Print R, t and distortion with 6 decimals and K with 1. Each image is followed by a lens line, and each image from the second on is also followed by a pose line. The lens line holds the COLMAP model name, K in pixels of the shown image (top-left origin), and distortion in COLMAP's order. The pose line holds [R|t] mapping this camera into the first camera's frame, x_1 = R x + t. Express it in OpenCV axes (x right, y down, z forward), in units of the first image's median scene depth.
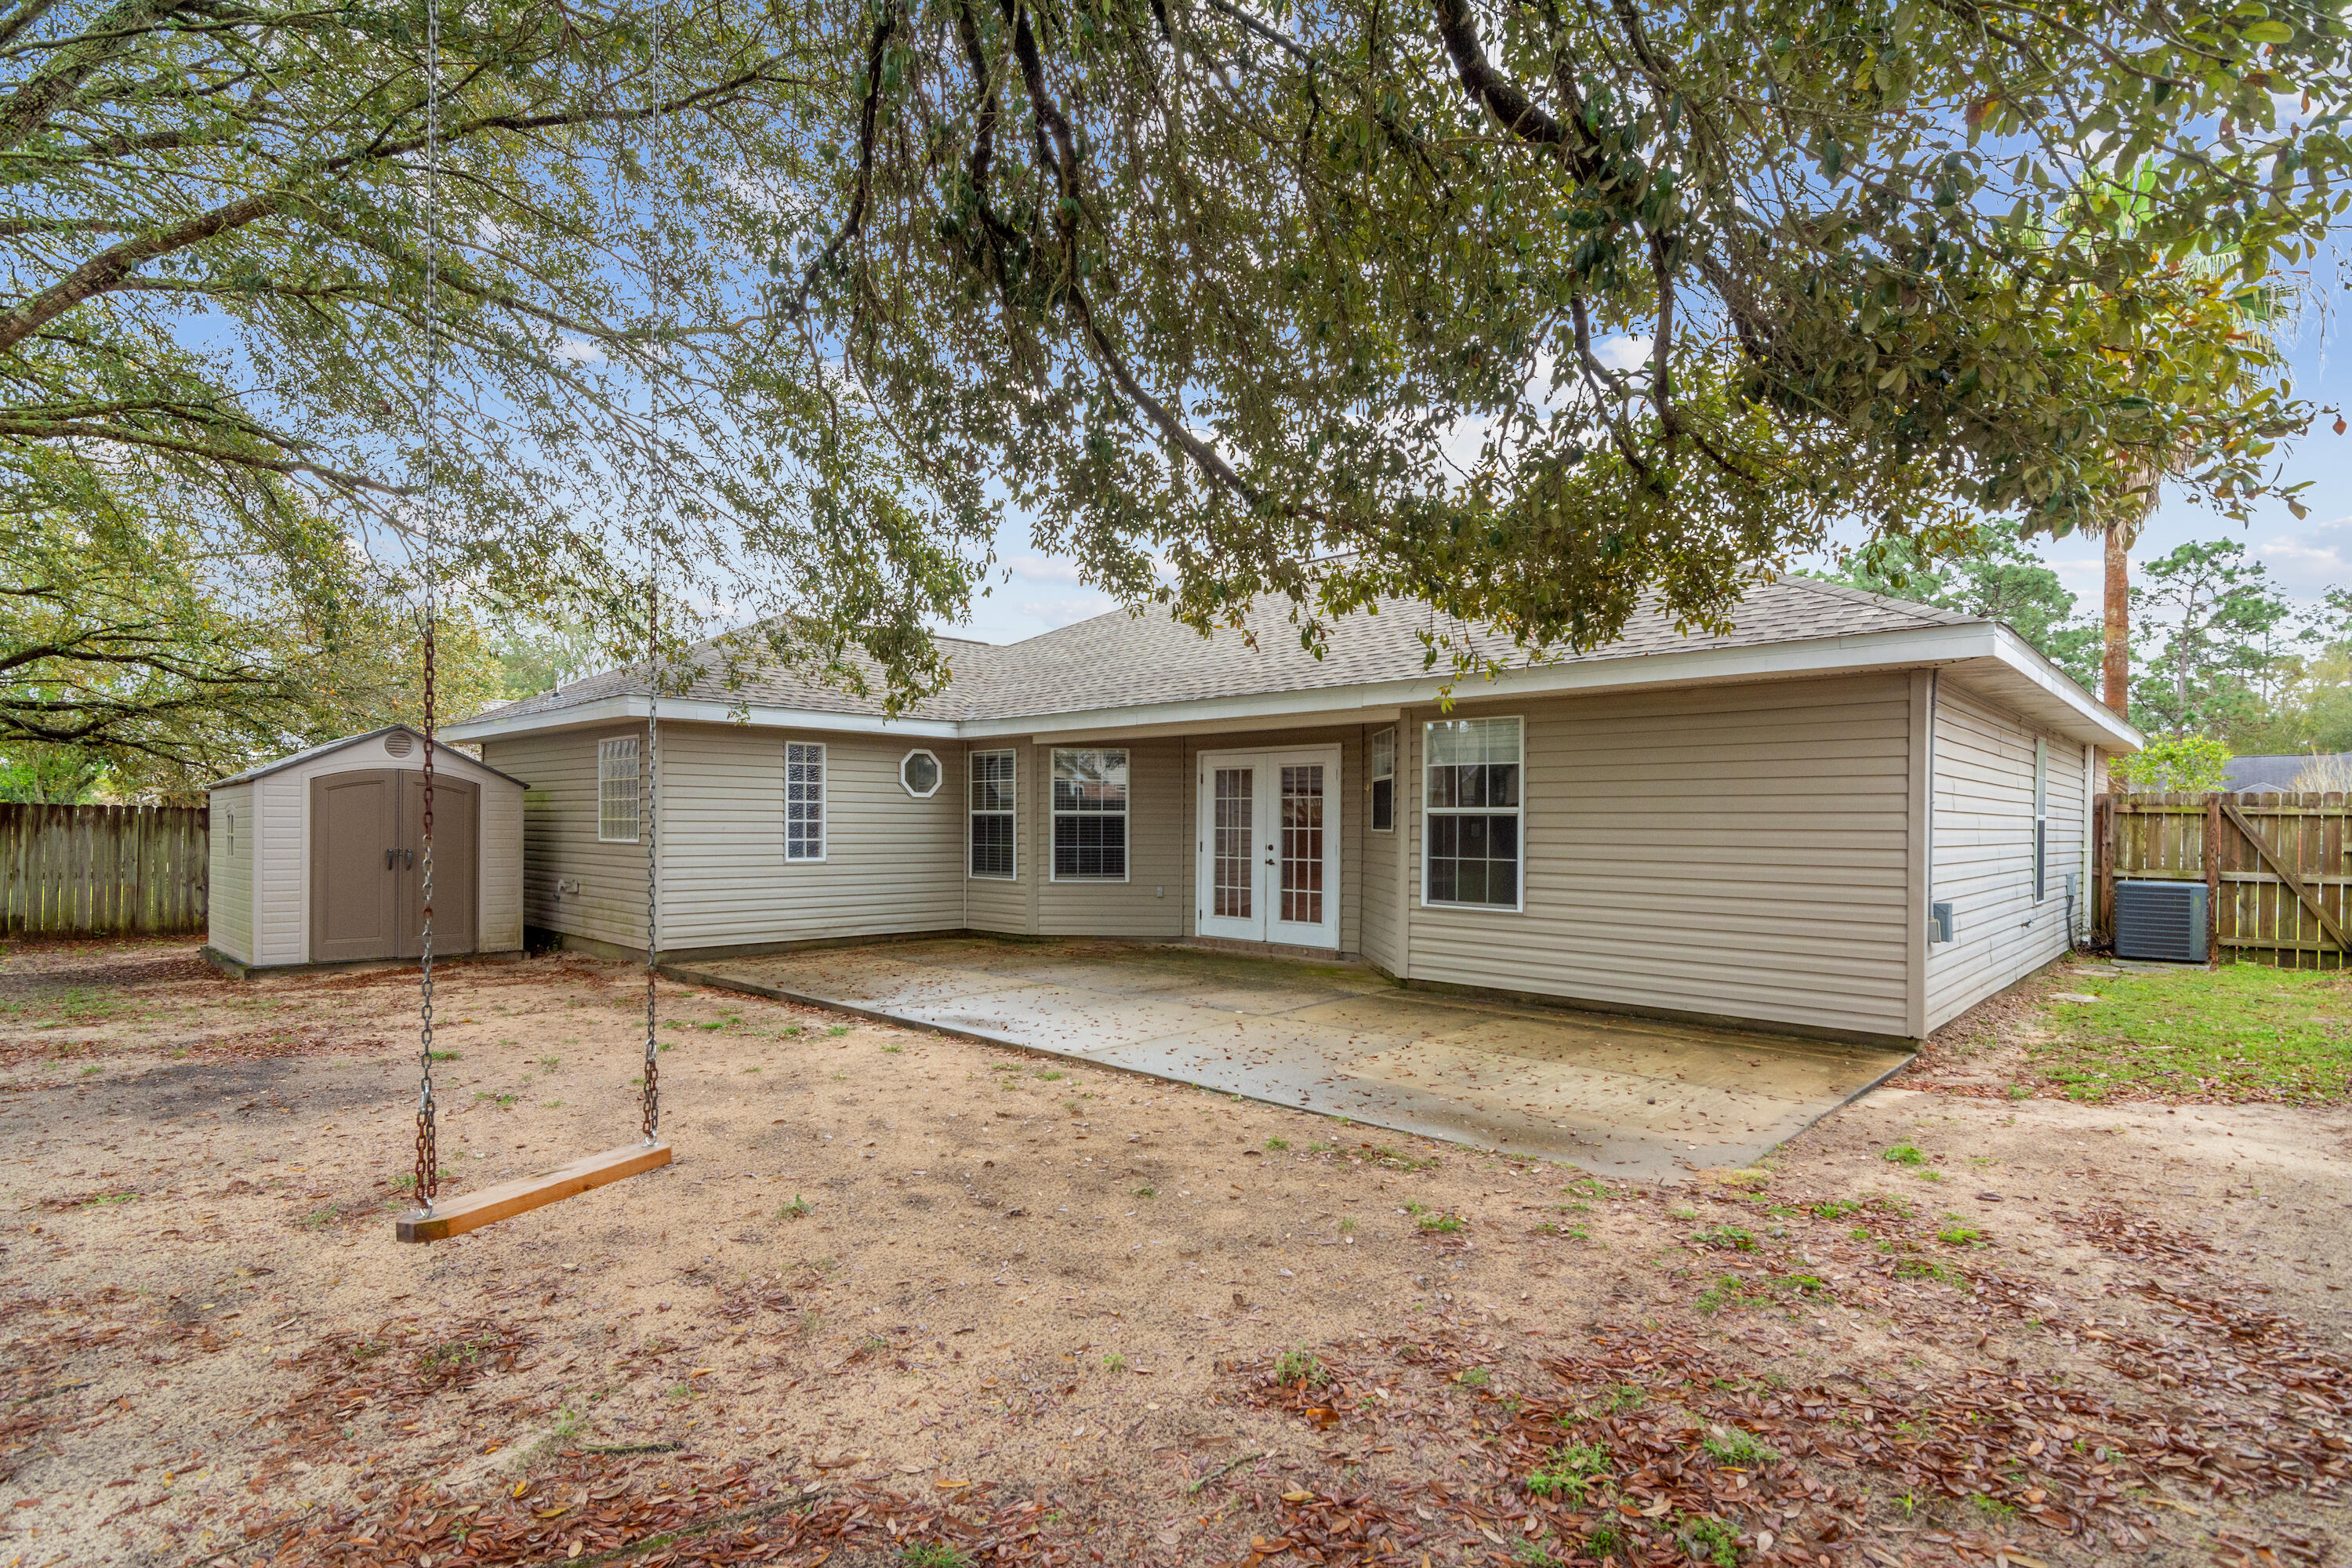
lens RADIAL K [[1127.2, 0, 1178.2], [0, 1127.2, 820.7], [0, 0, 1]] dist [0.003146, 0.000840]
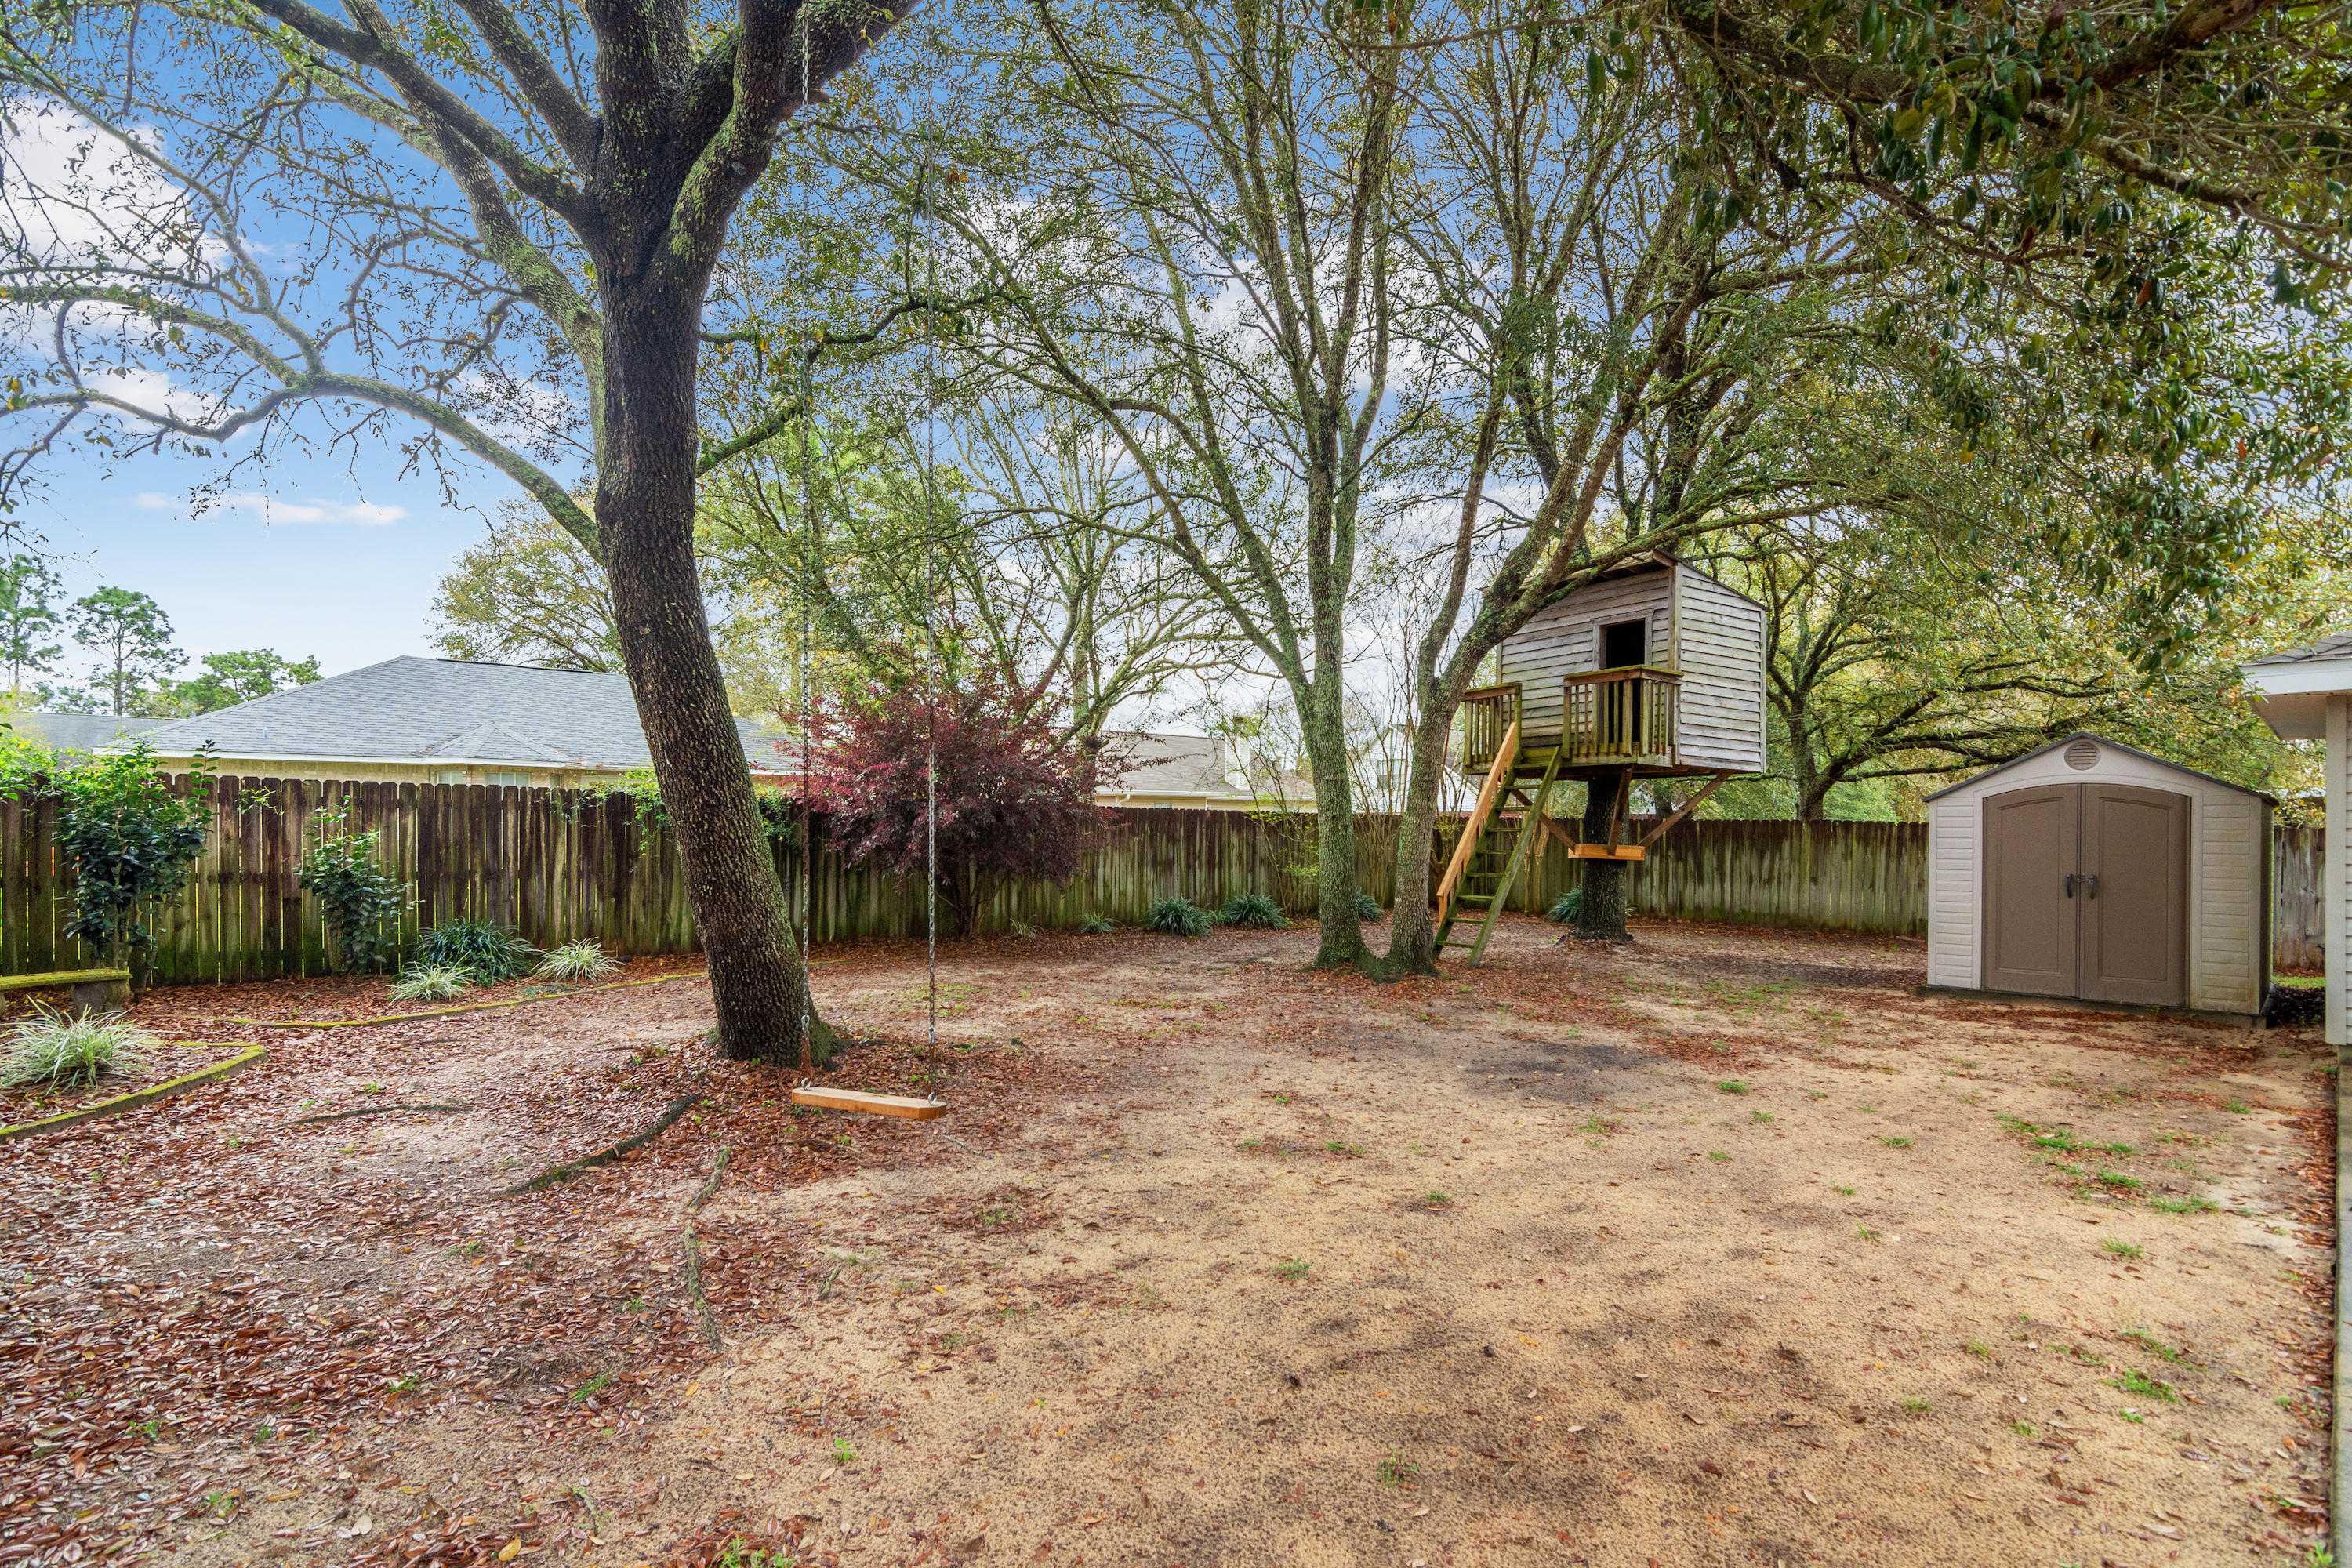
lens RADIAL K [[1141.3, 0, 1171.8], [0, 1141.3, 848.5], [0, 0, 1]] dist [0.008786, 0.000100]
pose [[-0.037452, 0.010628, -0.999242, 0.235937], [0.008369, 0.999912, 0.010321, -0.010569], [0.999263, -0.007976, -0.037538, 0.345200]]
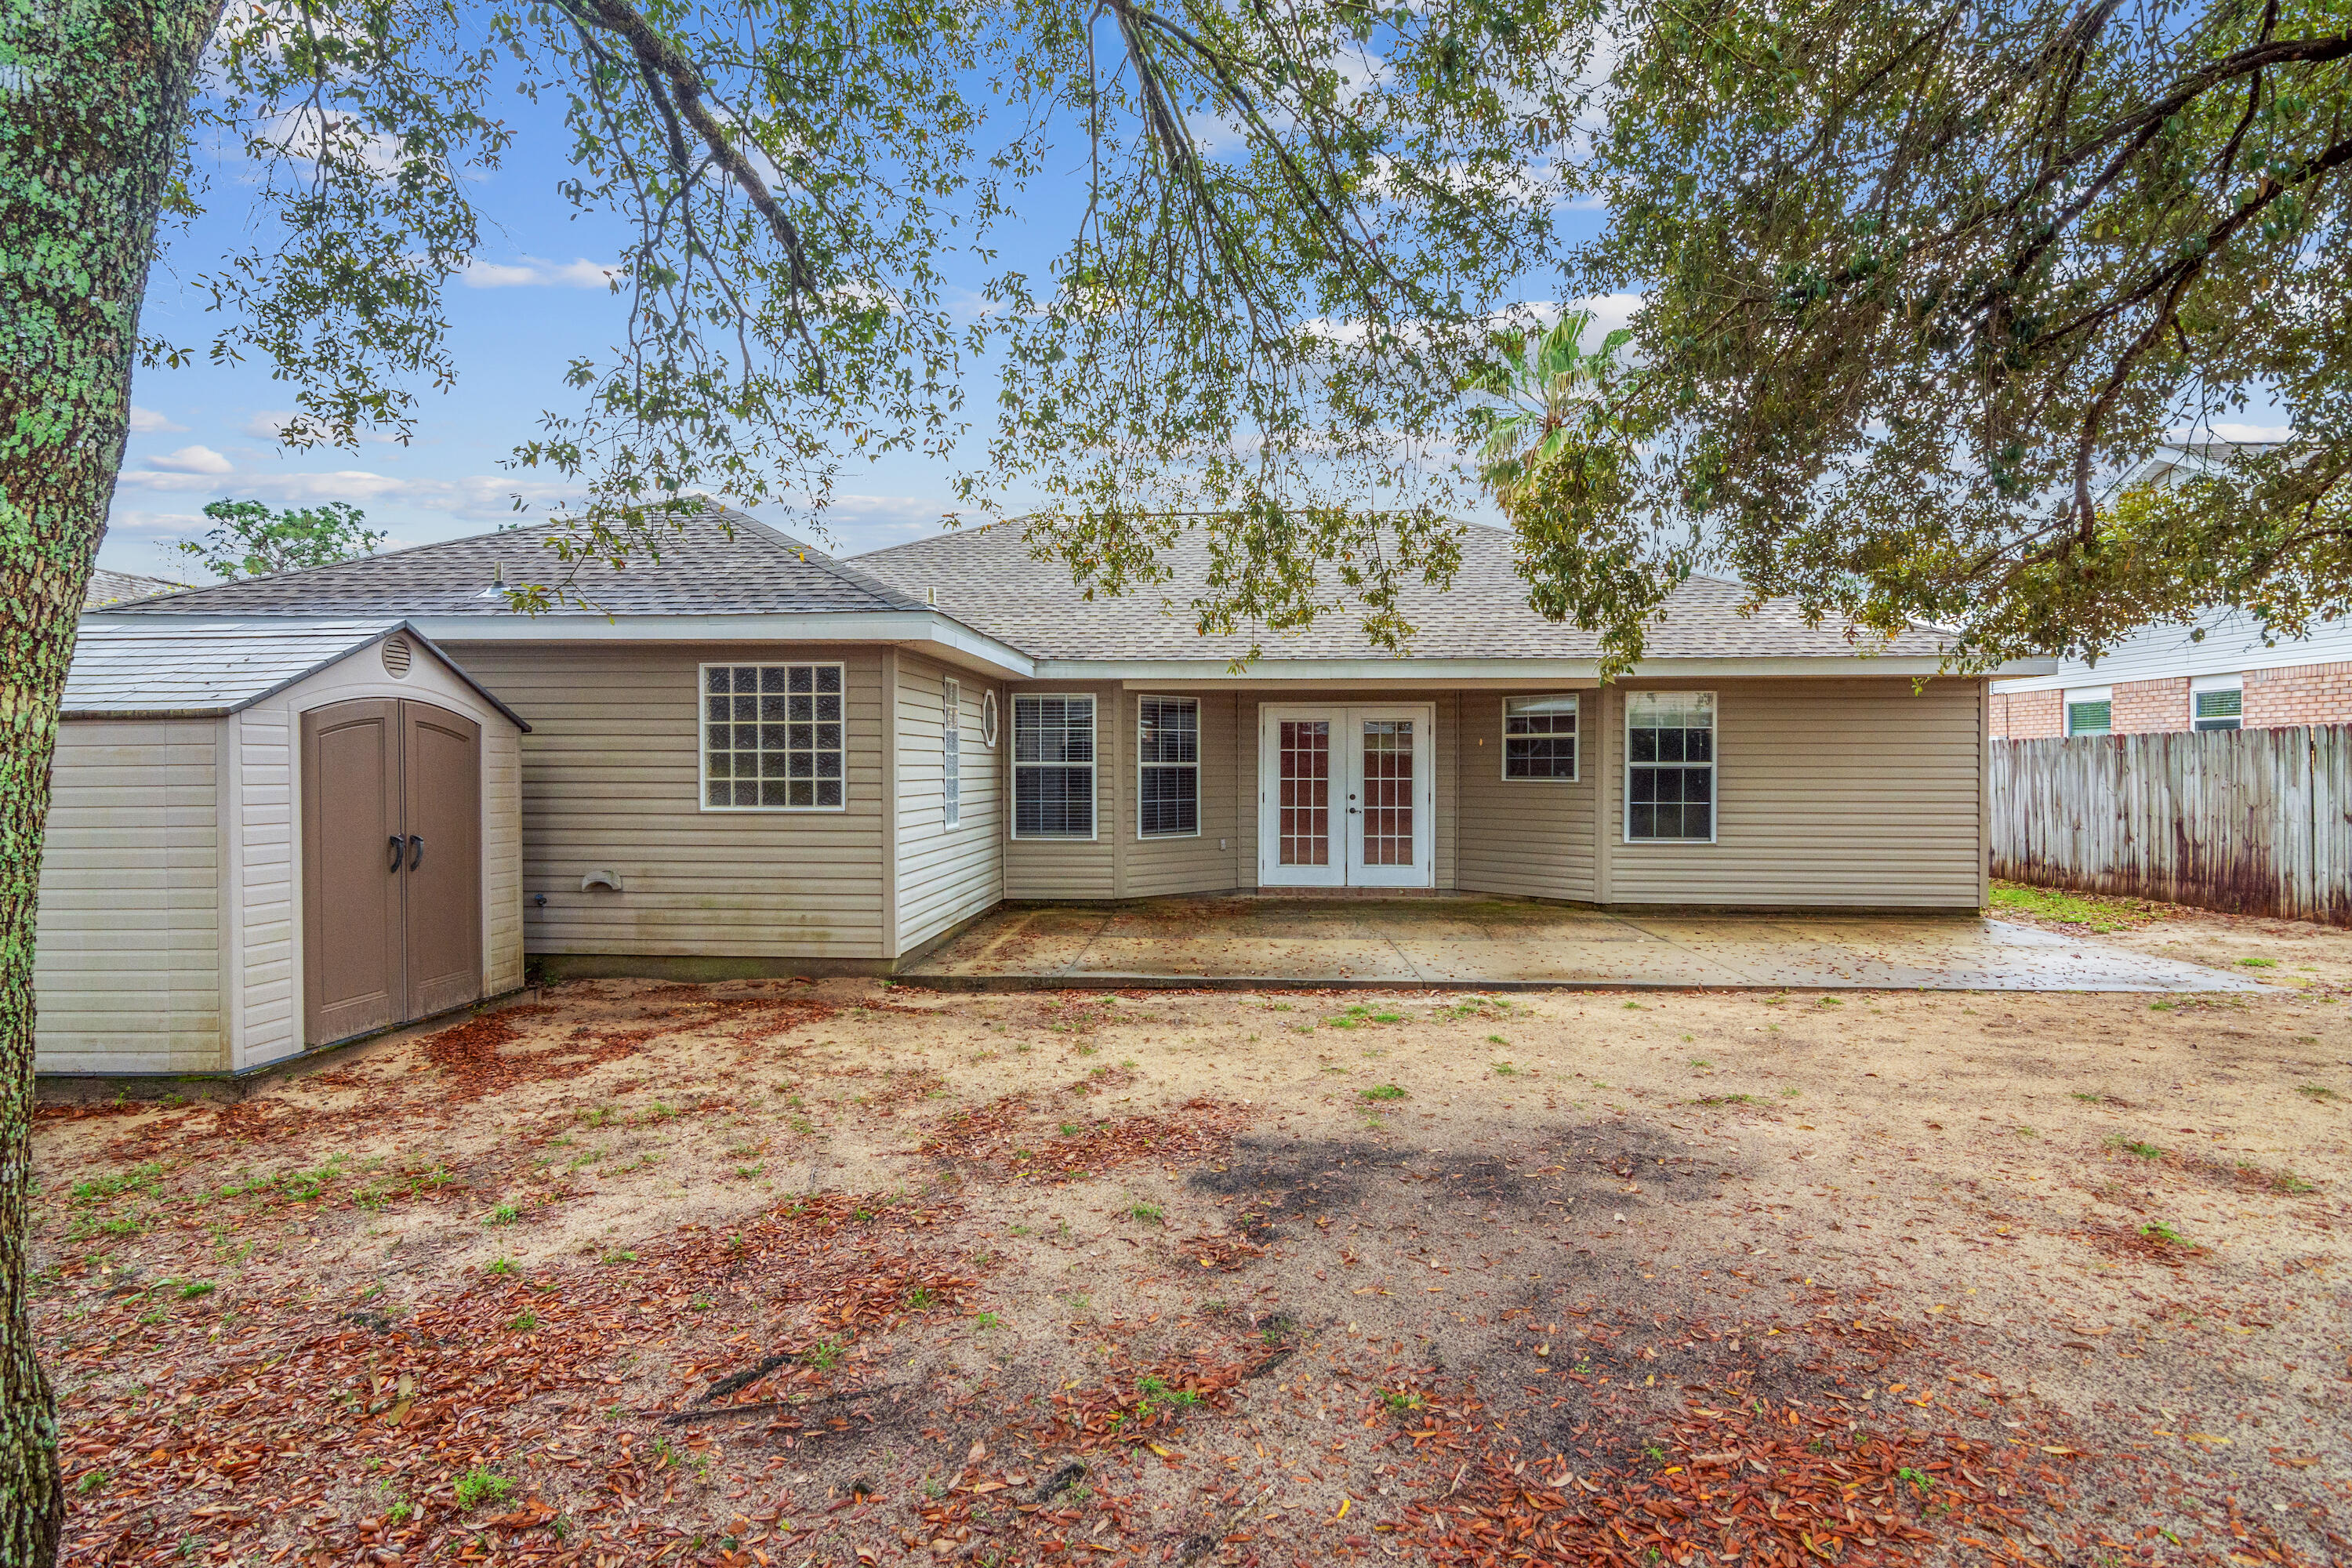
lens RADIAL K [[1137.0, 0, 1167.4], [0, 1137.0, 764.5], [0, 0, 1]] dist [-0.000893, 0.000102]
pose [[0.764261, -0.005814, 0.644880, -0.802019], [0.002535, 0.999979, 0.006011, -0.014819], [-0.644902, -0.002959, 0.764260, 0.313420]]
